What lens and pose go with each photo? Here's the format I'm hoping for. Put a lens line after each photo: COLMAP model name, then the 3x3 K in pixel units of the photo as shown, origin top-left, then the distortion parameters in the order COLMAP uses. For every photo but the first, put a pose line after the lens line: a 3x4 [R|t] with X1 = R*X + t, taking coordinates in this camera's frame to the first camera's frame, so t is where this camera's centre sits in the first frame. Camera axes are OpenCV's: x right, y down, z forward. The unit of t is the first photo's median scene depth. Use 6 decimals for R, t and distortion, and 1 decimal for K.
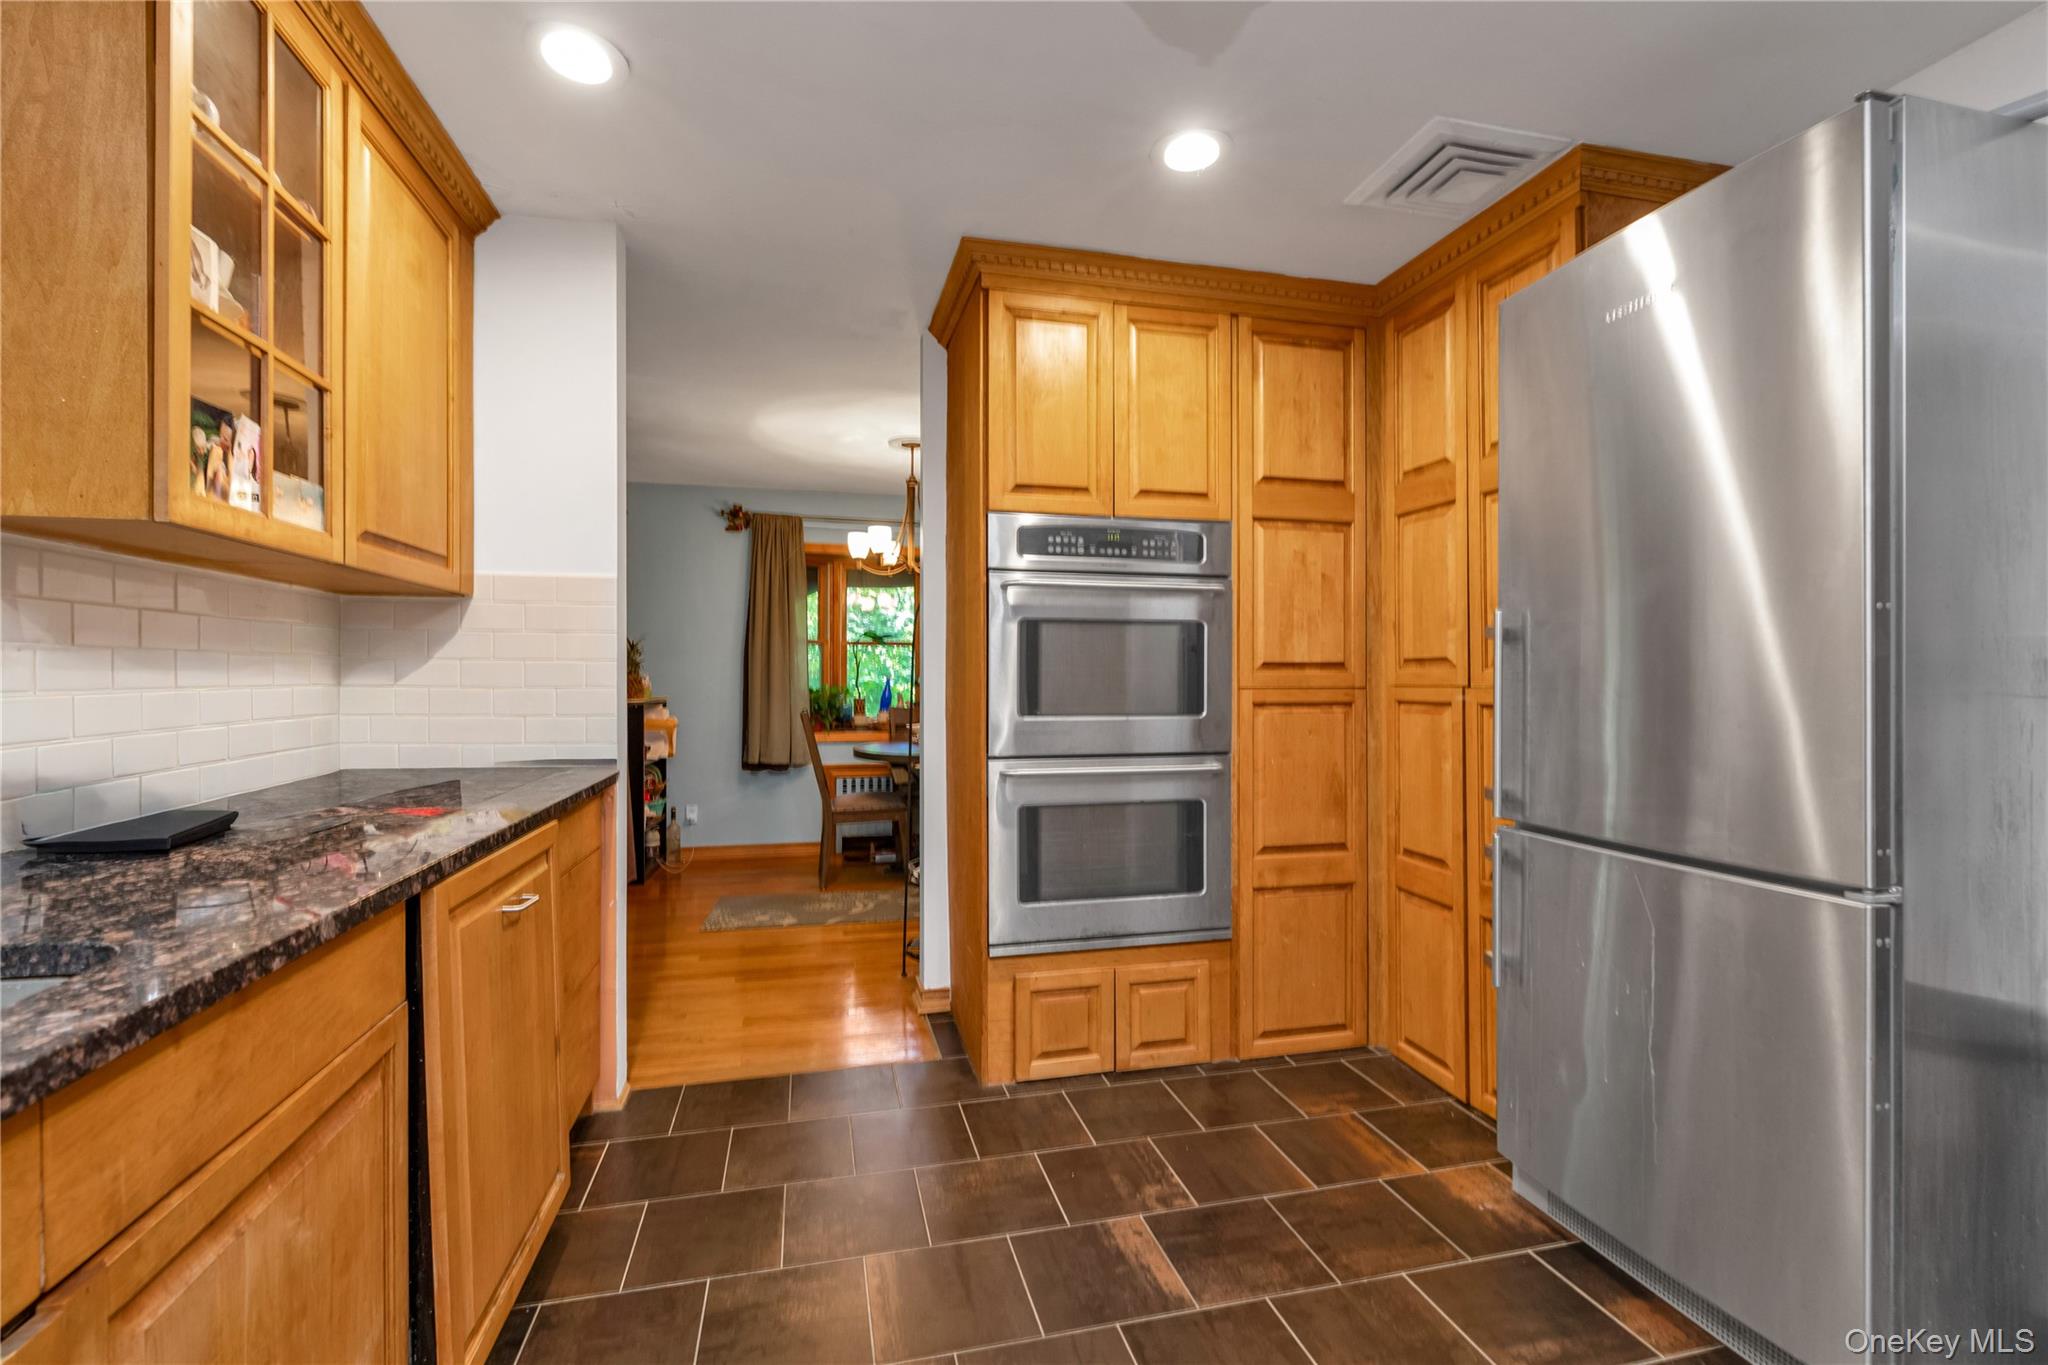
lens RADIAL K [[901.4, 0, 1026.0], [0, 901.4, 682.0], [0, 0, 1]] dist [0.013139, -0.000620]
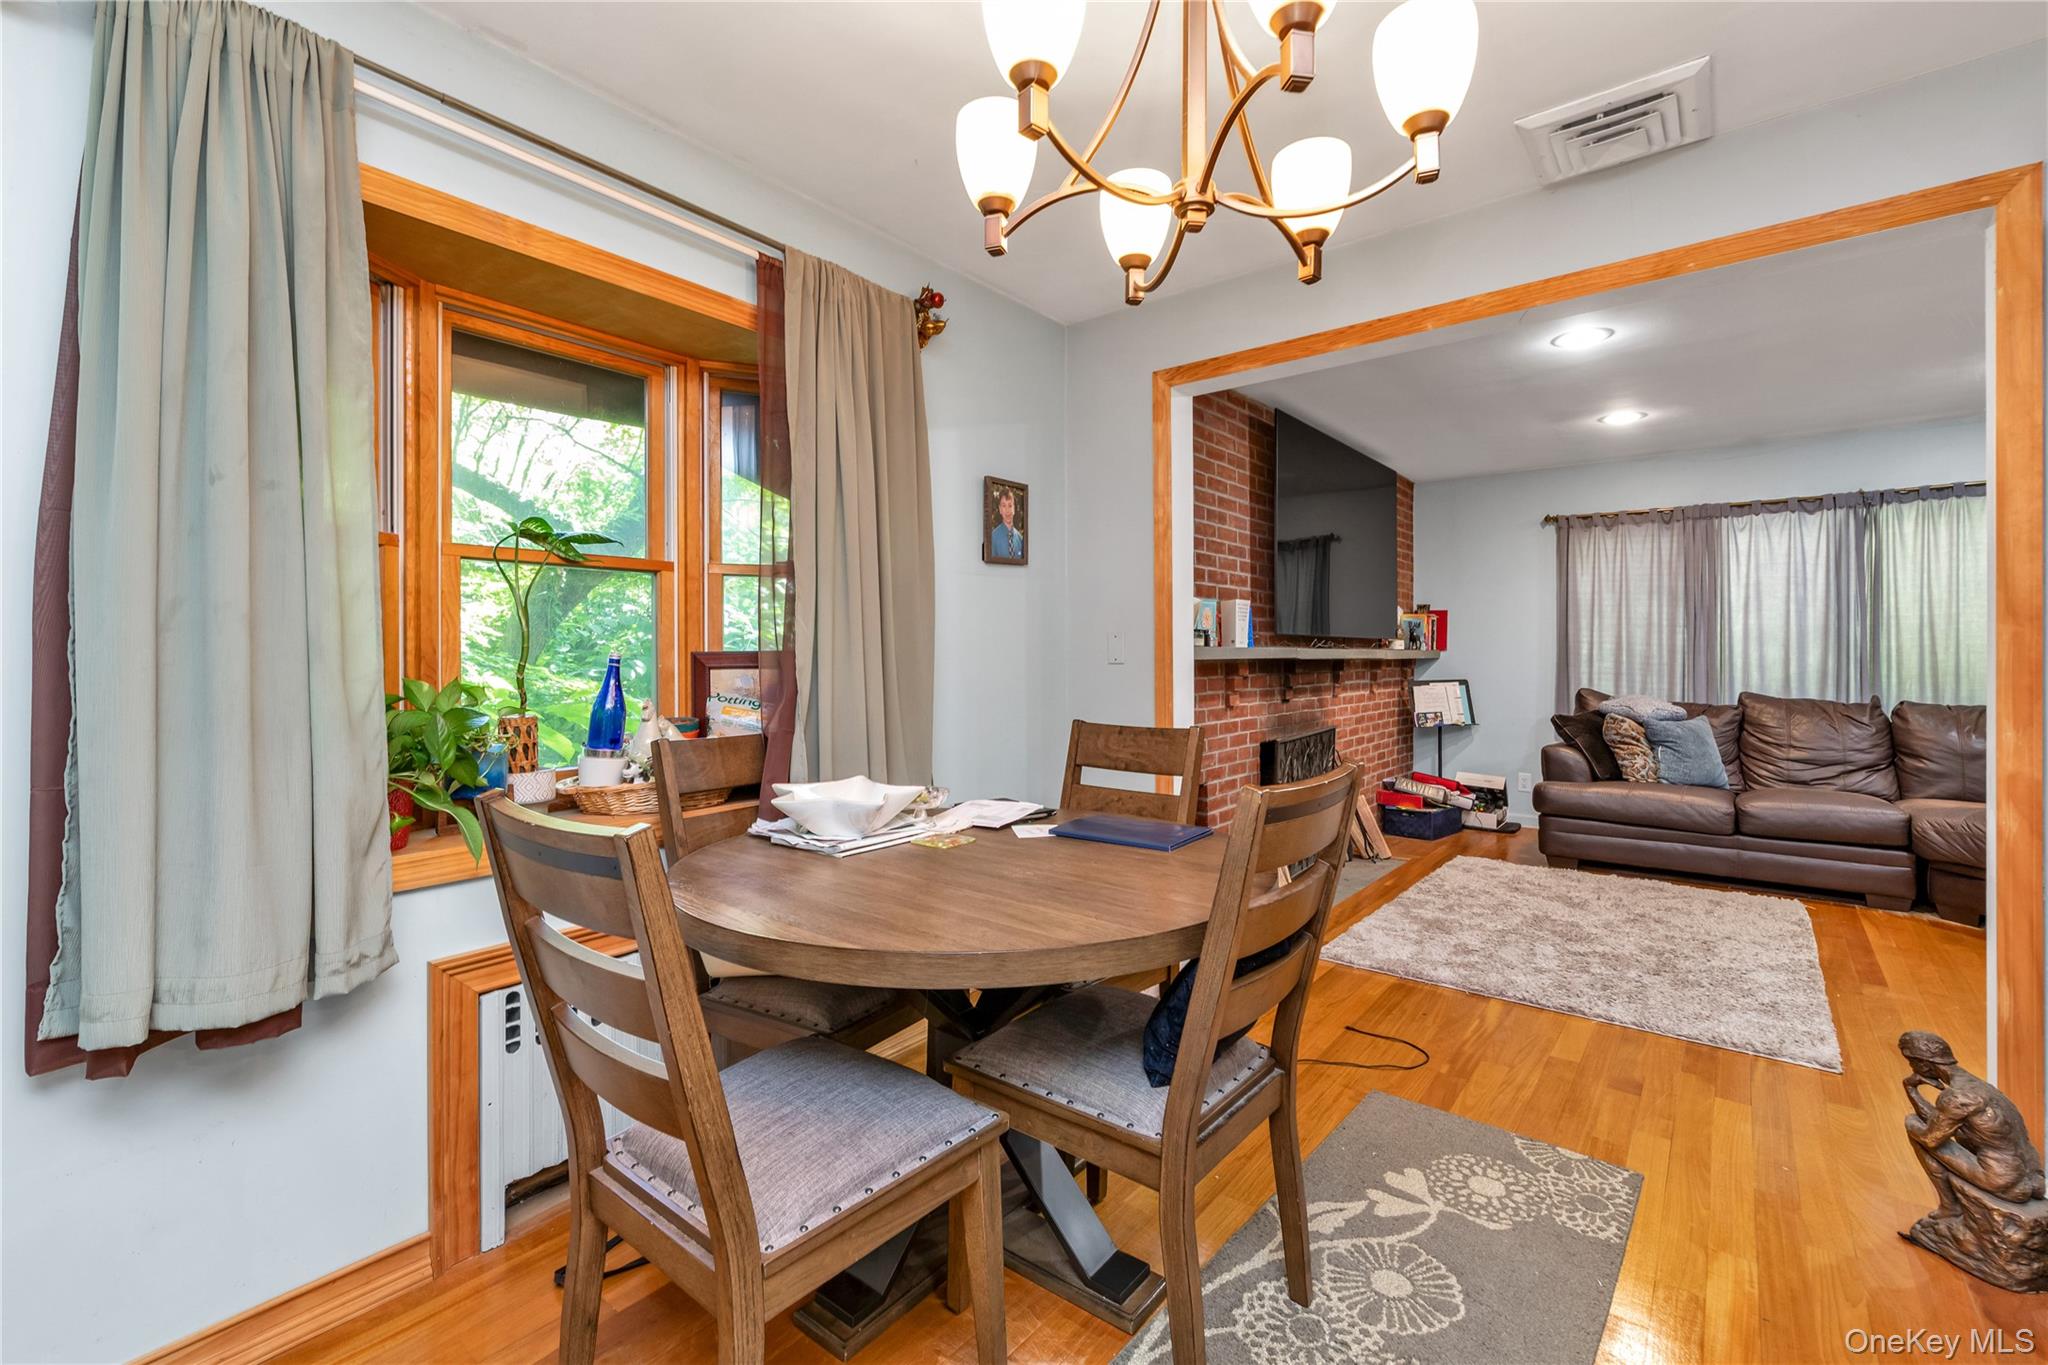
lens RADIAL K [[901.4, 0, 1044.9], [0, 901.4, 653.0], [0, 0, 1]] dist [0.013139, -0.000620]
pose [[0.793112, -0.000683, 0.609075, -0.240204], [0.007580, 0.999933, -0.008749, -0.002312], [-0.609029, 0.011556, 0.793064, 0.637526]]
